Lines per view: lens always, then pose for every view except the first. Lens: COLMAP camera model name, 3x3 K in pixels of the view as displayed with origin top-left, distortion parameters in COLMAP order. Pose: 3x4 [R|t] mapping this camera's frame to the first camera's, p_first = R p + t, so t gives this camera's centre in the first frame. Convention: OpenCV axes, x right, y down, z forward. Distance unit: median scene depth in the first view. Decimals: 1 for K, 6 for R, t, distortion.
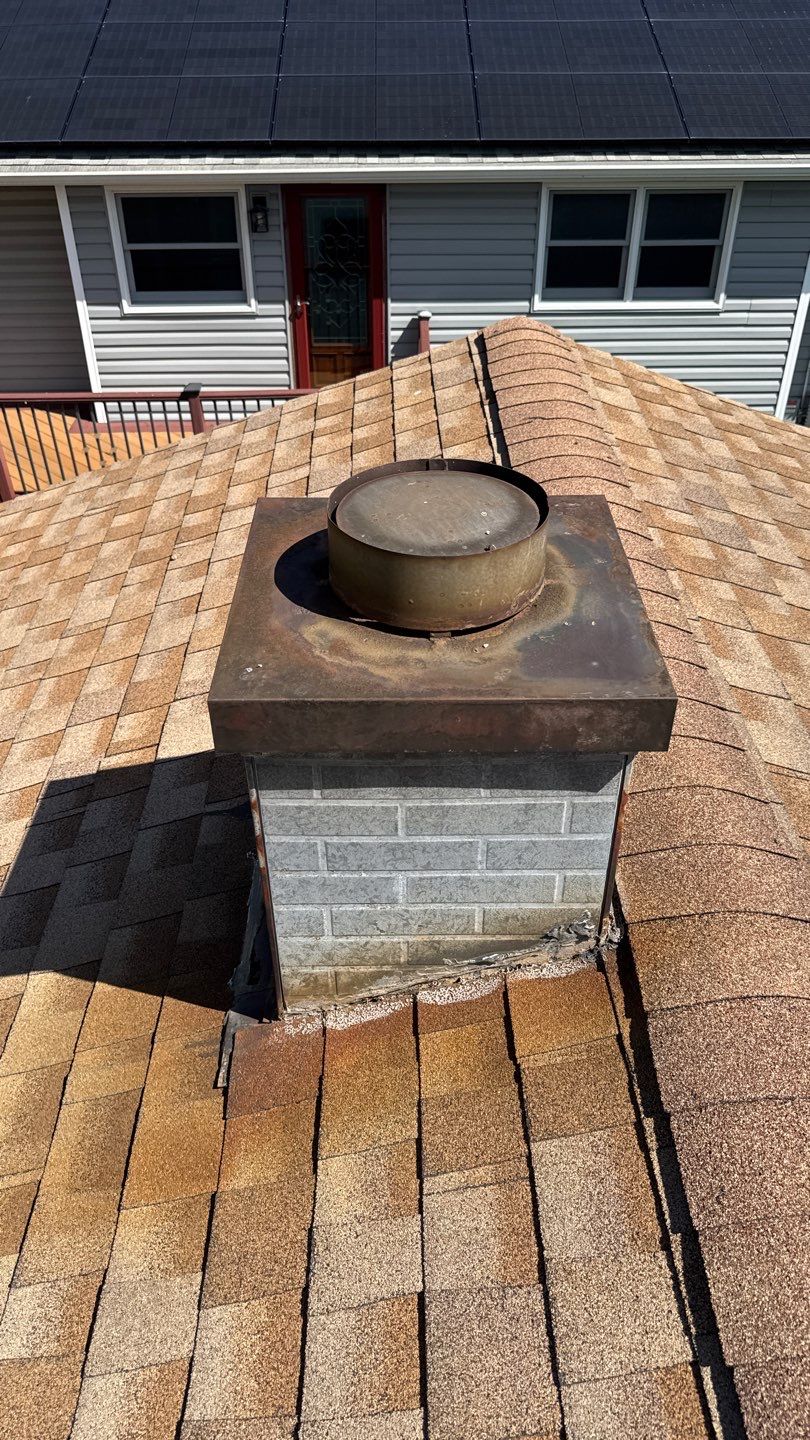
lens RADIAL K [[1058.1, 0, 405.0], [0, 1058.1, 720.0], [0, 0, 1]] dist [0.028872, -0.094264]
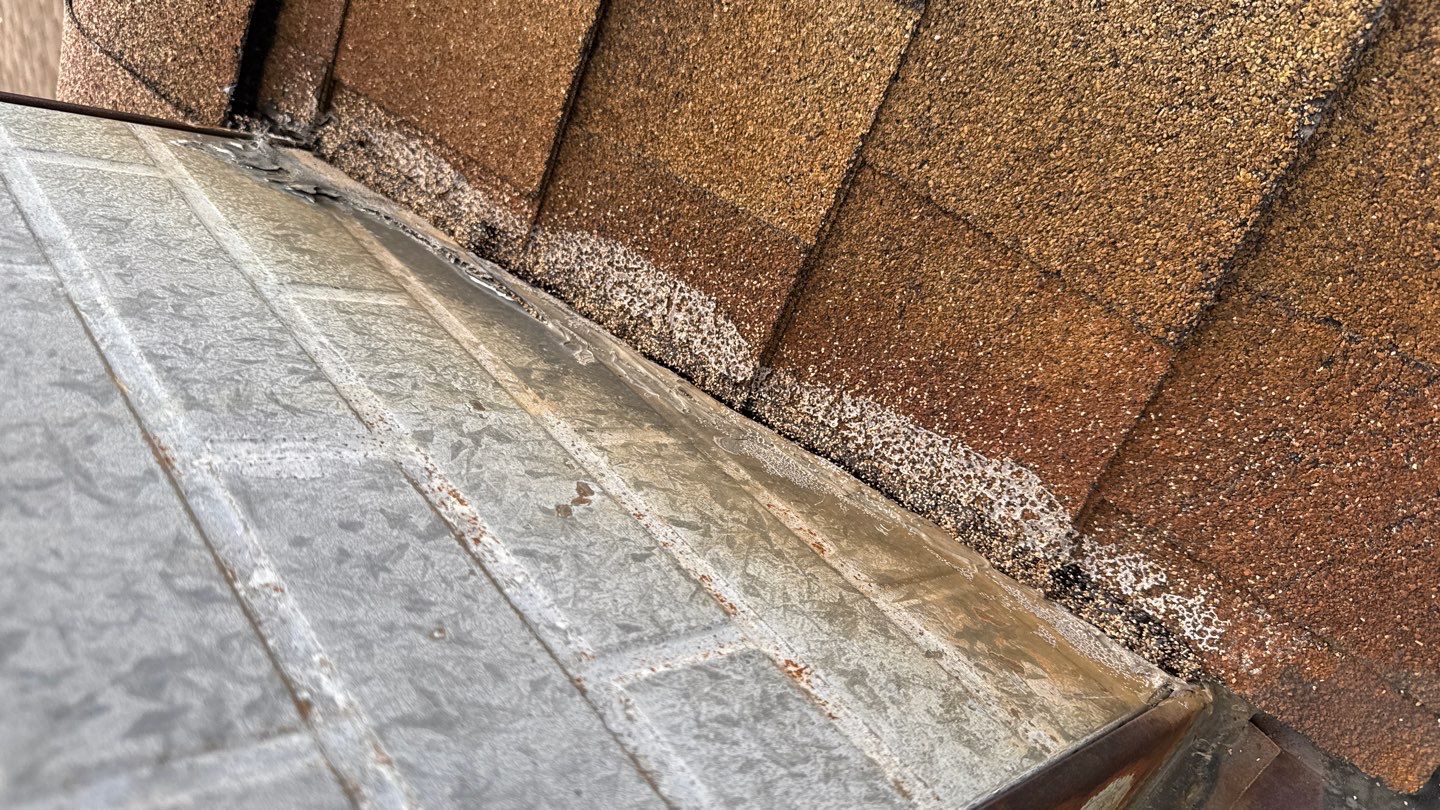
lens RADIAL K [[1058.1, 0, 698.0], [0, 1058.1, 411.1], [0, 0, 1]] dist [0.028872, -0.094264]
pose [[-0.607706, -0.526347, 0.594686, -0.168736], [0.781155, -0.531143, 0.328151, 0.147614], [0.143142, 0.663962, 0.733938, 0.800573]]
